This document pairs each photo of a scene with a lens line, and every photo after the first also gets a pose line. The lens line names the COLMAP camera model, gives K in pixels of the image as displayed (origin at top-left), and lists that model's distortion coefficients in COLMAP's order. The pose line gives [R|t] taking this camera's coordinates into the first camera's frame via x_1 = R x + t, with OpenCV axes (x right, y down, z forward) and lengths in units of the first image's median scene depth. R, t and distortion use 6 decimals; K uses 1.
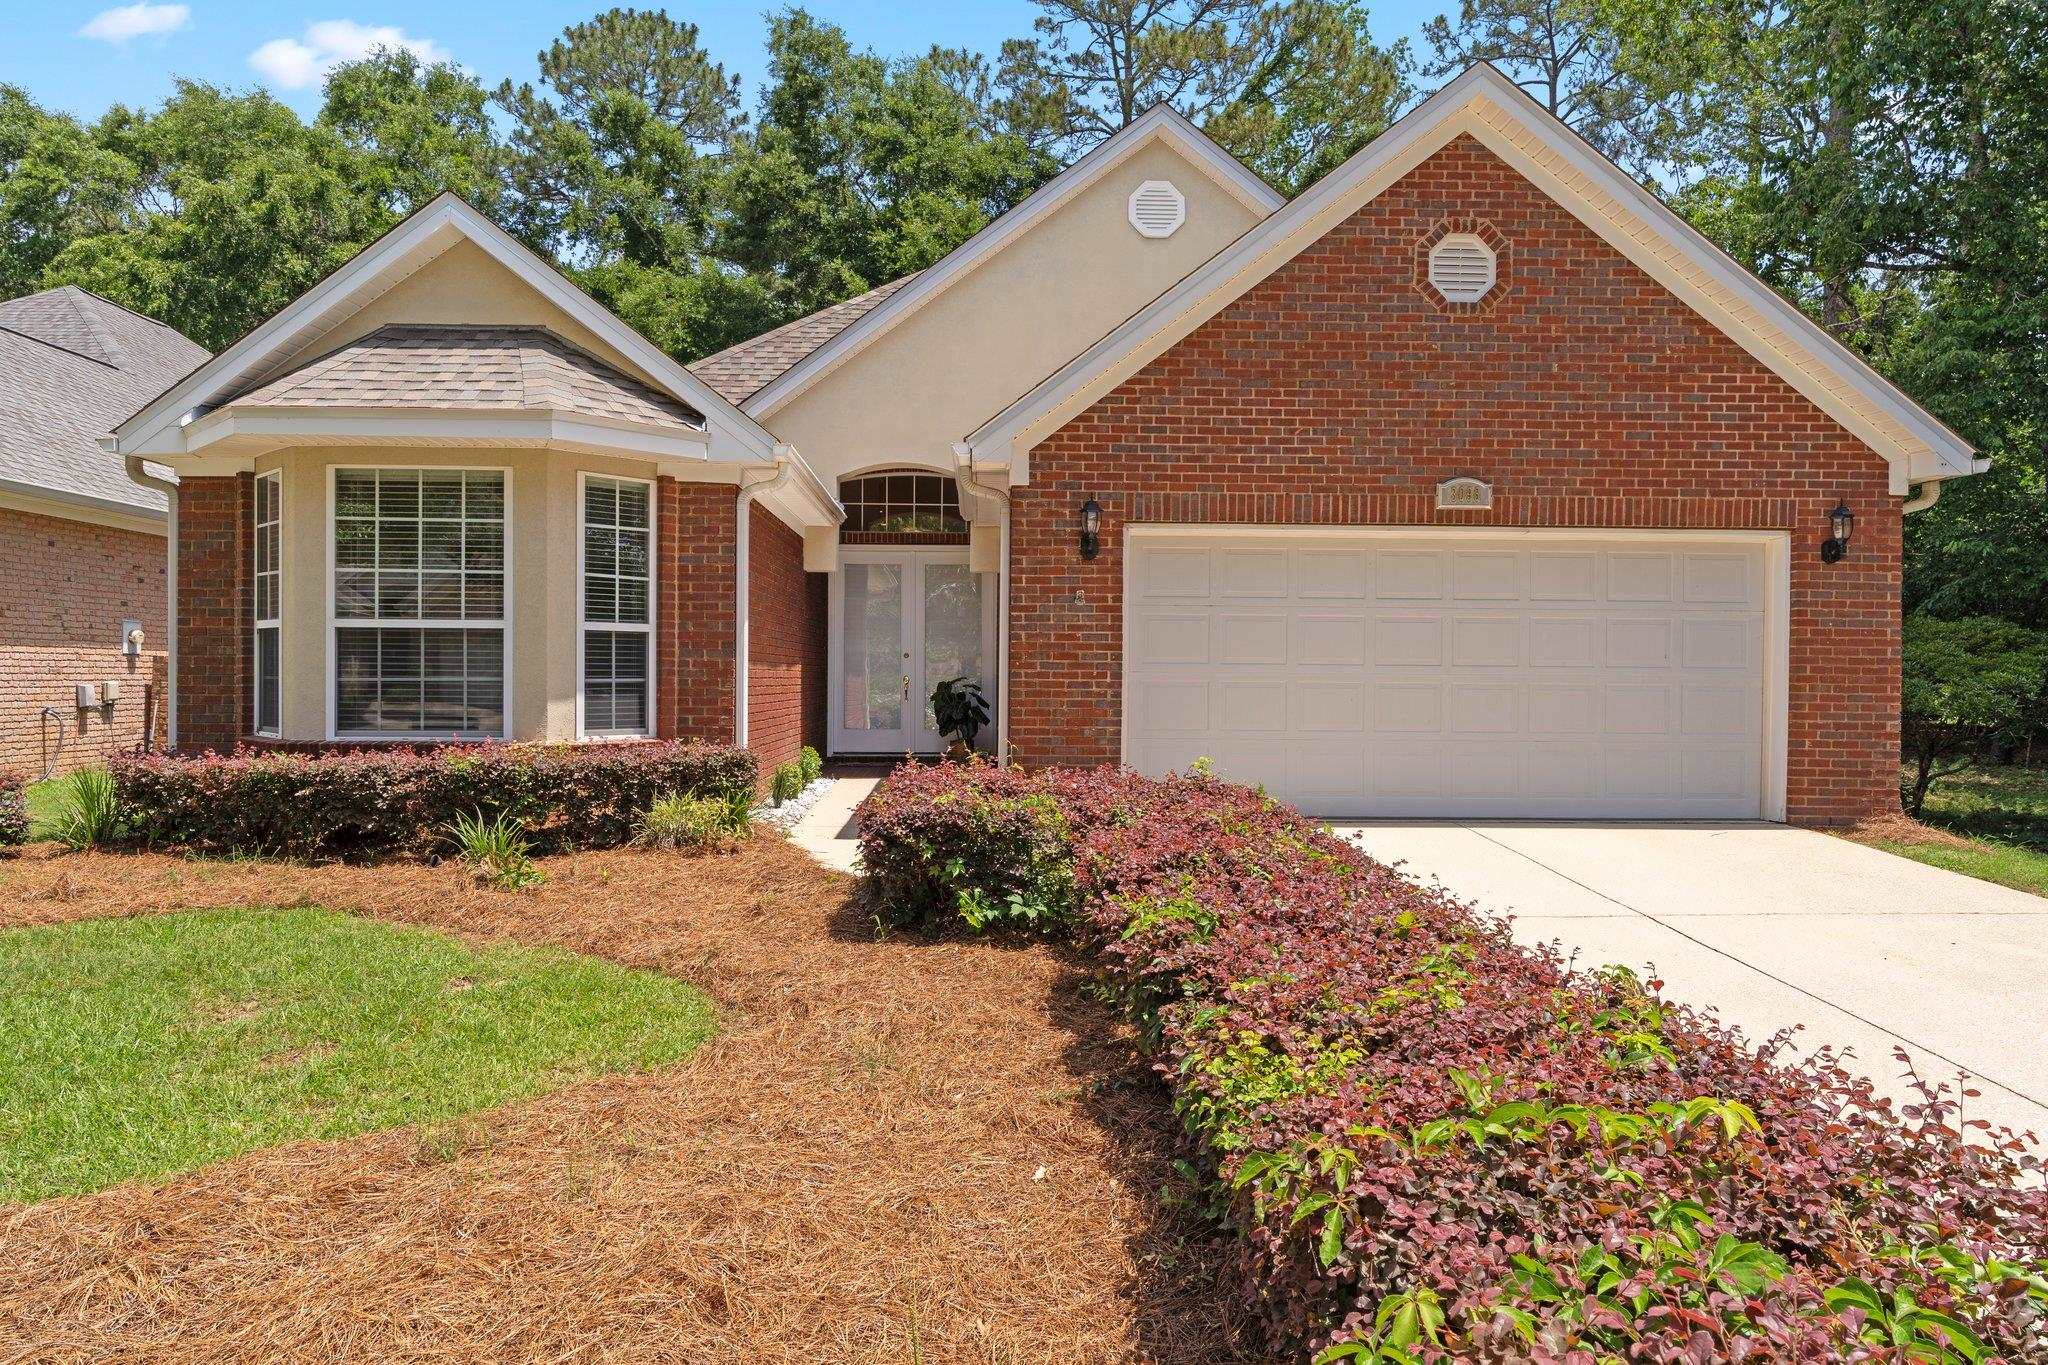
lens RADIAL K [[1303.3, 0, 1012.2], [0, 1303.3, 674.7], [0, 0, 1]] dist [0.002933, -0.006639]
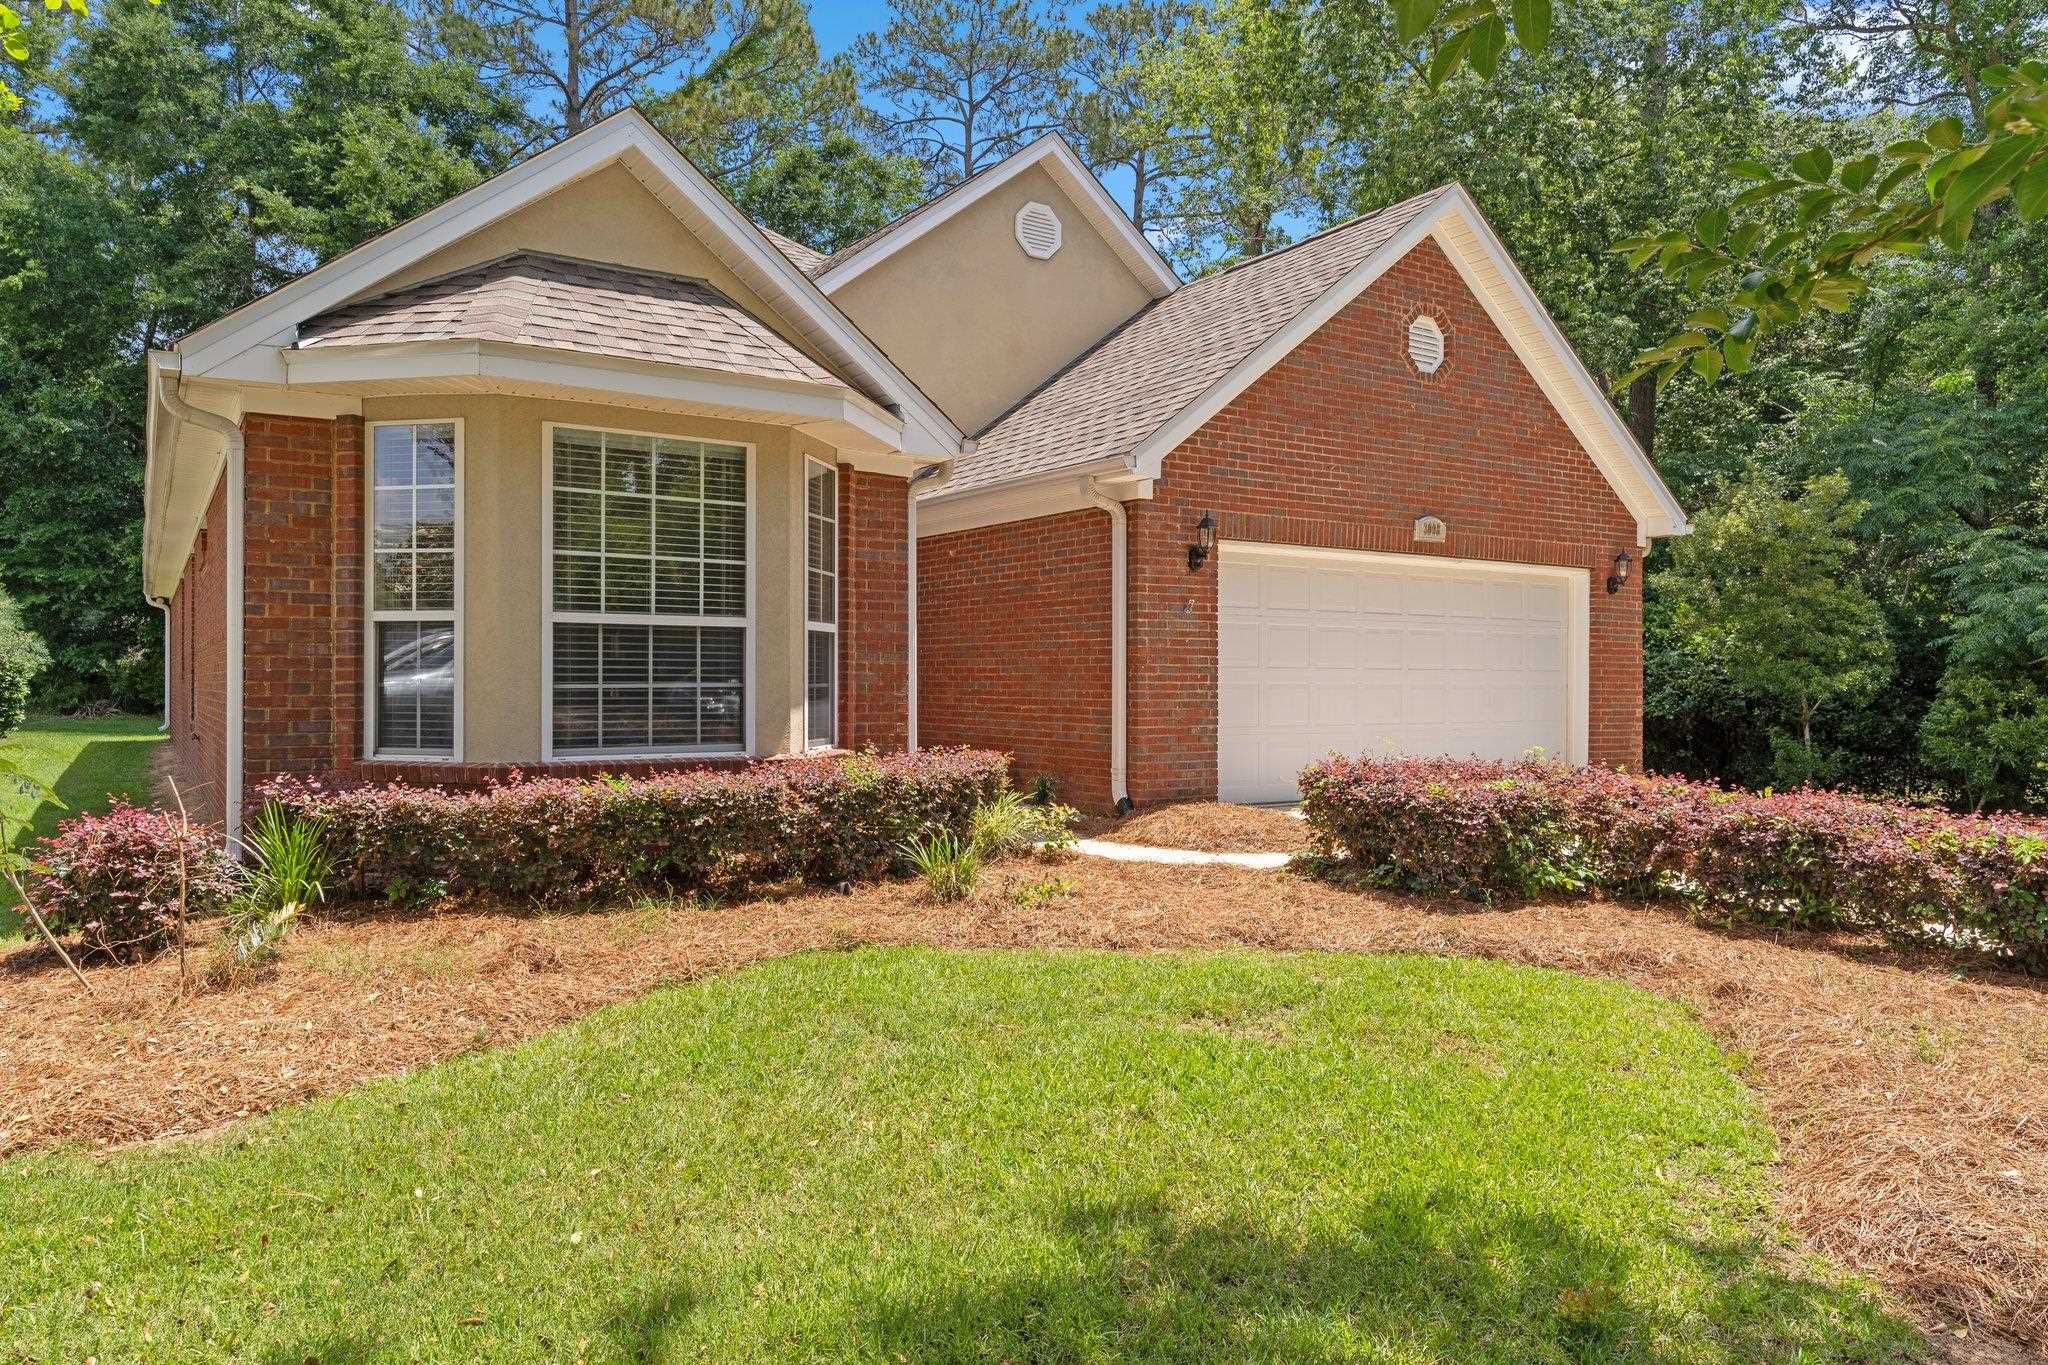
lens RADIAL K [[1364.8, 0, 1032.7], [0, 1364.8, 683.0], [0, 0, 1]] dist [-0.006598, -0.007048]
pose [[0.849368, -0.005597, 0.527771, -0.643741], [0.003898, 0.999983, 0.004331, -0.000985], [-0.527786, -0.001621, 0.849376, 0.106451]]
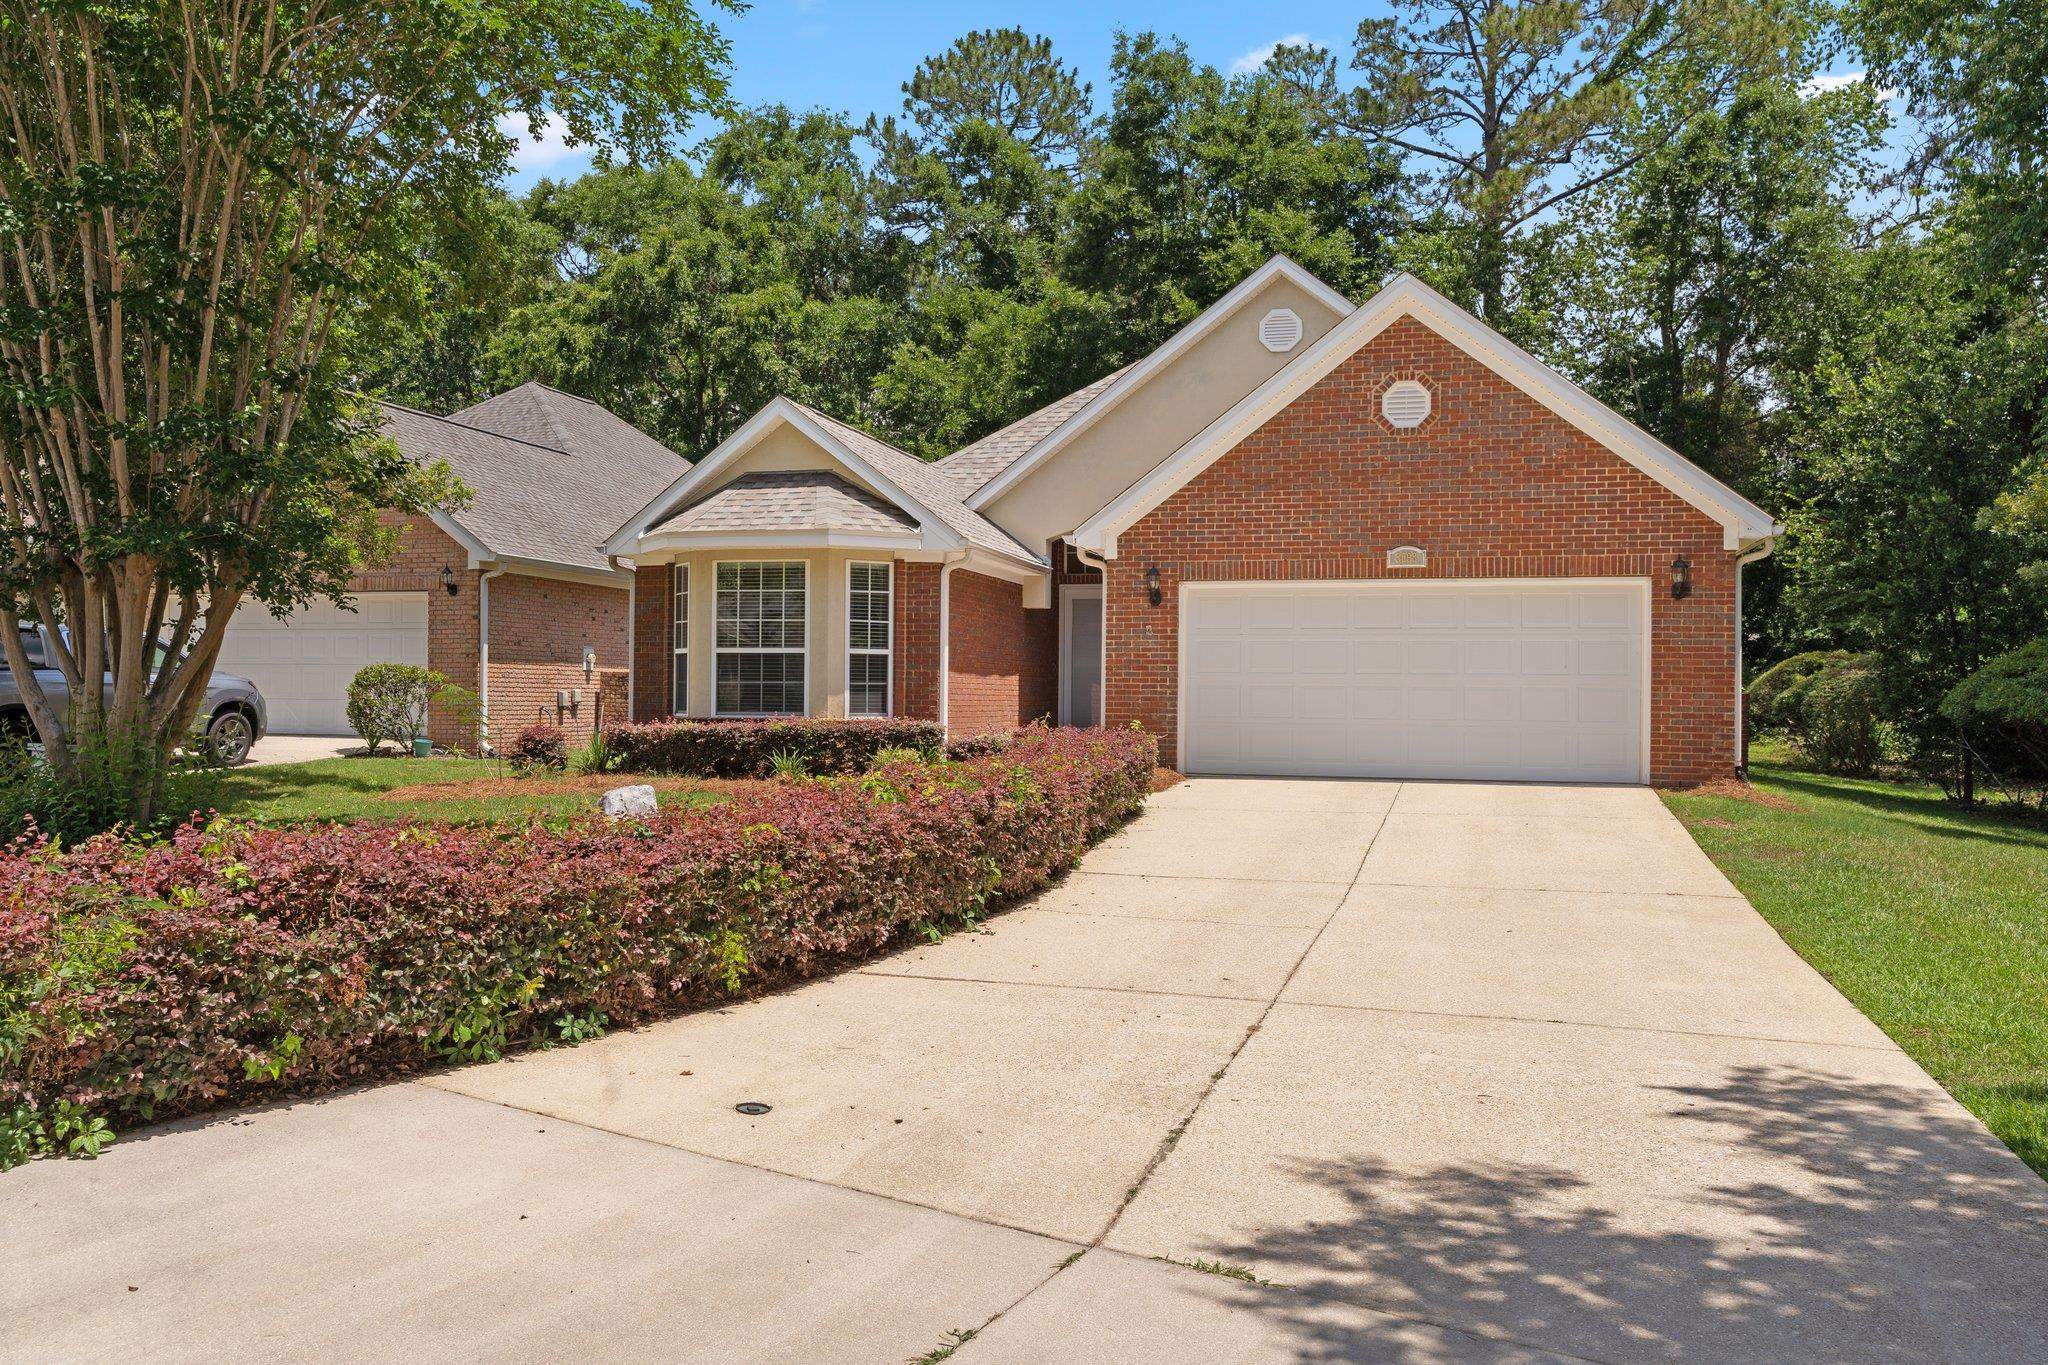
lens RADIAL K [[1595.4, 0, 1032.7], [0, 1595.4, 685.5], [0, 0, 1]] dist [0.005552, 0.004094]
pose [[0.958940, -0.000734, -0.283607, 0.450391], [-0.001204, 0.999977, -0.006661, 0.019327], [0.283606, 0.006729, 0.958917, -0.848908]]
